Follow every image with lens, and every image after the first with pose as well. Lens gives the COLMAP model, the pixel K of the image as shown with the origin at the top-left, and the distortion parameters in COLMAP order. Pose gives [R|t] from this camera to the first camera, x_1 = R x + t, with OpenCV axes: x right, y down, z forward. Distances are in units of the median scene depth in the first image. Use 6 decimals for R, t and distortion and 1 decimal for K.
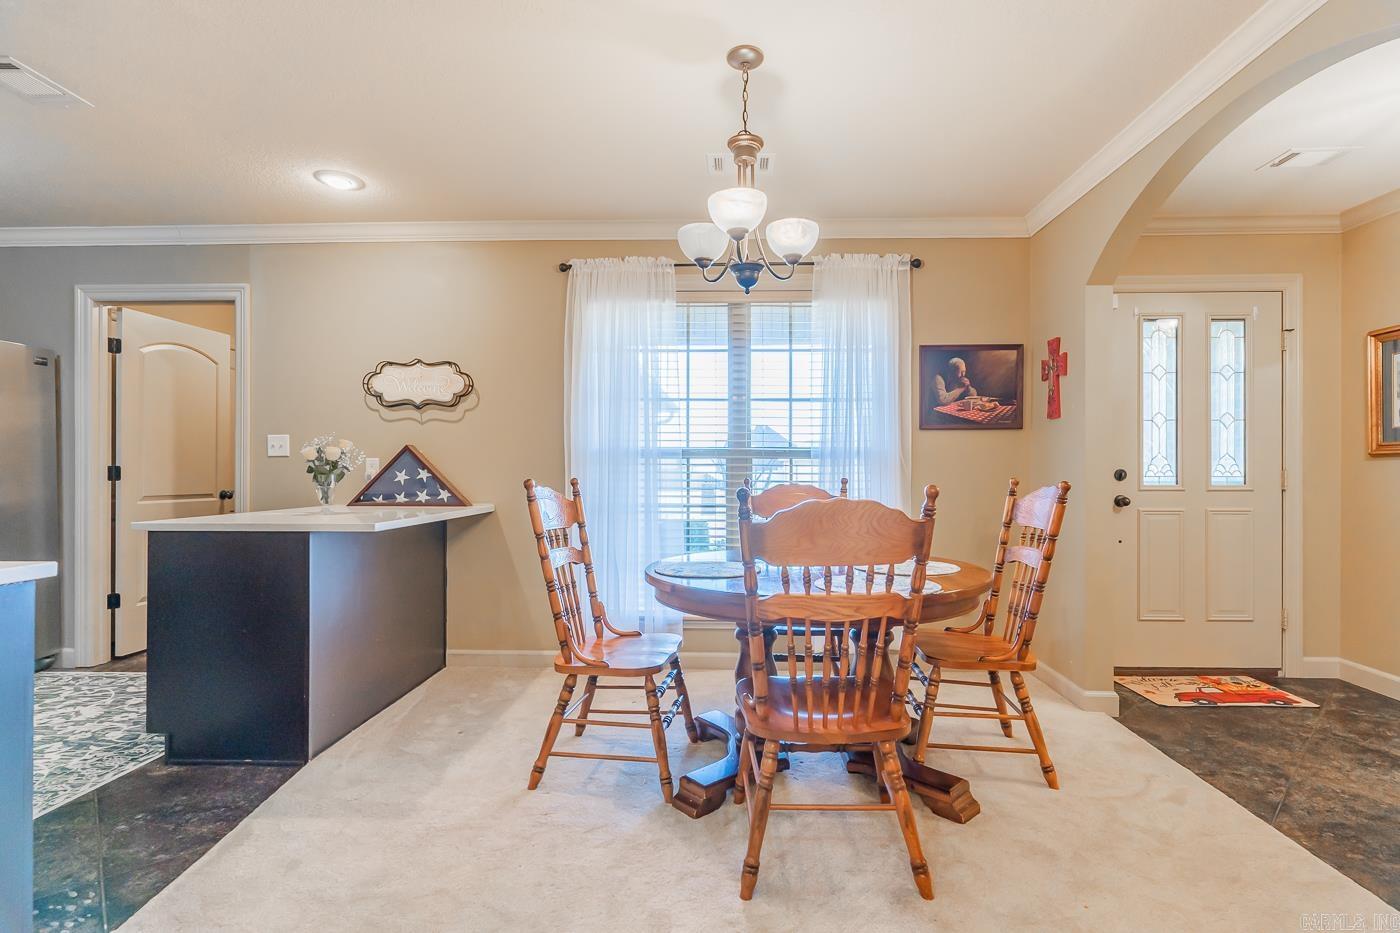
lens RADIAL K [[660.1, 0, 722.8], [0, 660.1, 464.8], [0, 0, 1]] dist [-0.001468, -0.000105]
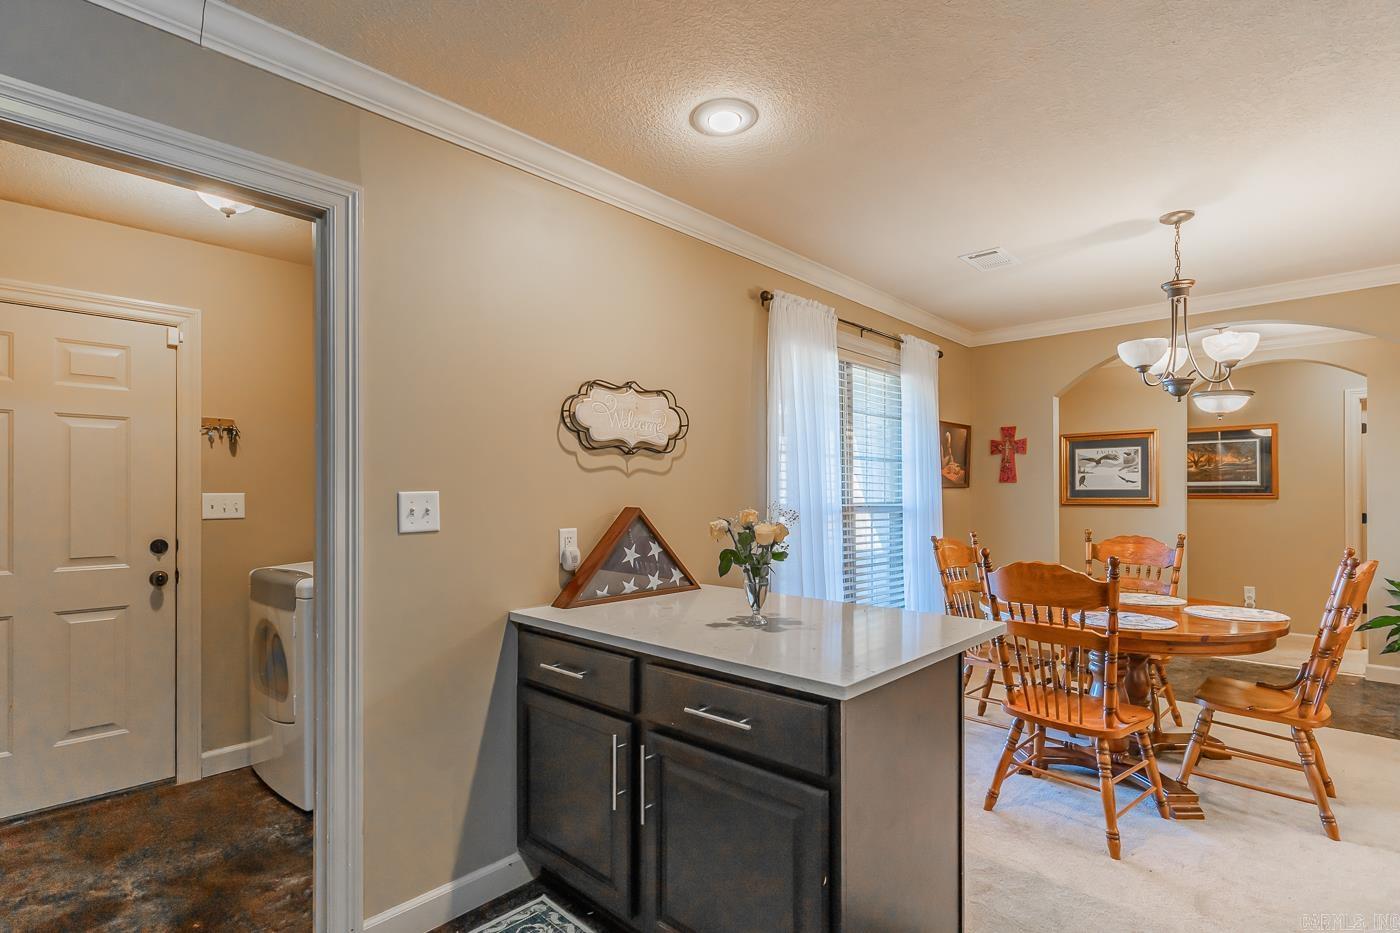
lens RADIAL K [[681.1, 0, 701.1], [0, 681.1, 490.8], [0, 0, 1]] dist [0.000526, 0.000252]
pose [[0.665044, 0.001004, 0.746804, -0.954938], [0.003022, 0.999987, -0.004036, -0.044135], [-0.746798, 0.004941, 0.665032, 0.481759]]
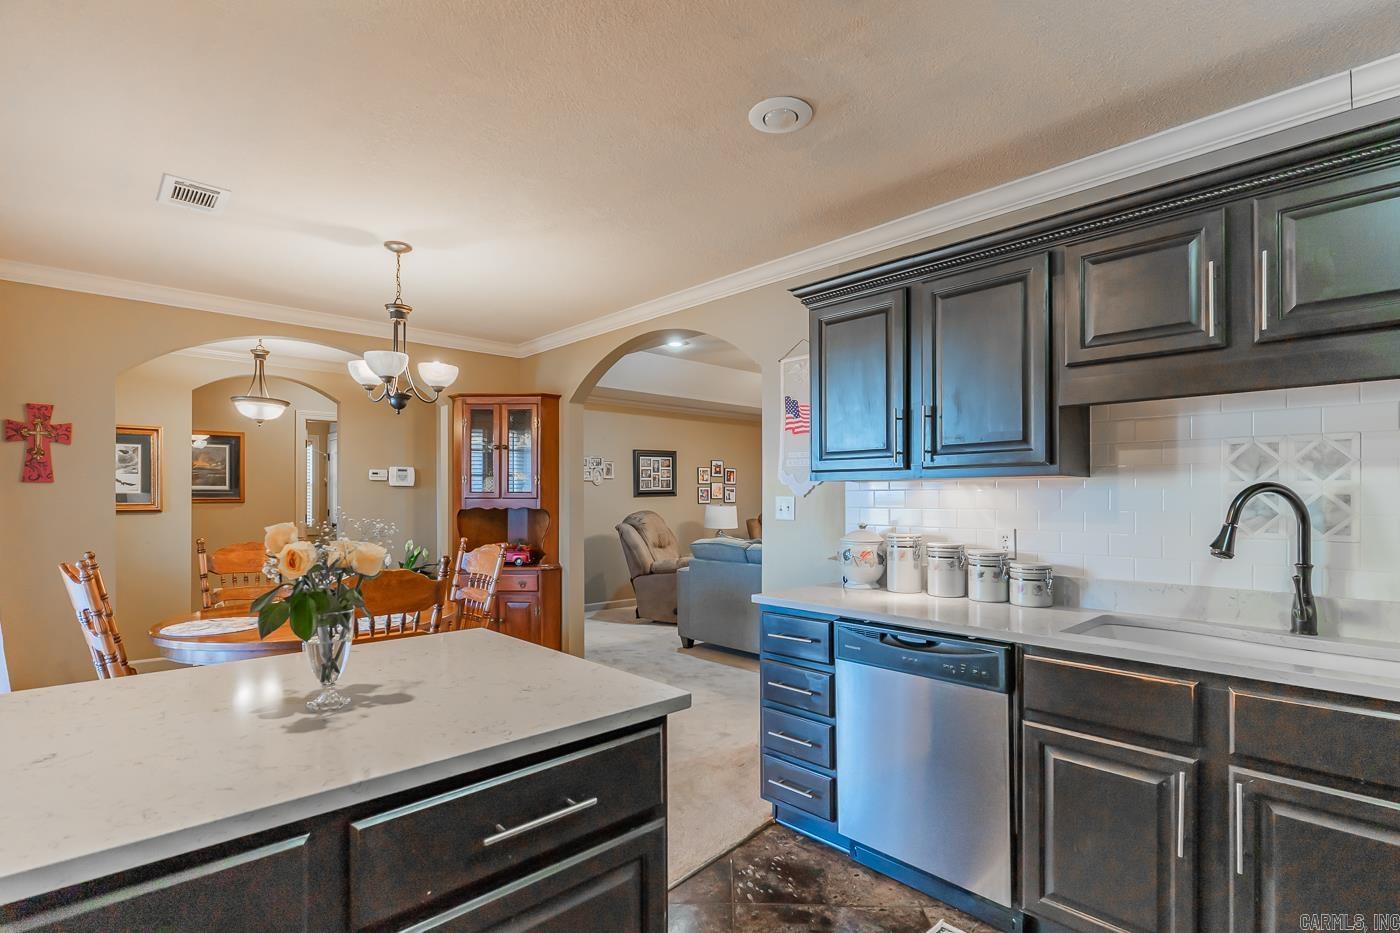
lens RADIAL K [[681.1, 0, 701.1], [0, 681.1, 490.8], [0, 0, 1]] dist [0.000526, 0.000252]
pose [[-0.708851, 0.005749, 0.705334, -0.884244], [0.002099, 0.999980, -0.006041, -0.044559], [-0.705355, -0.002802, -0.708849, 0.946778]]
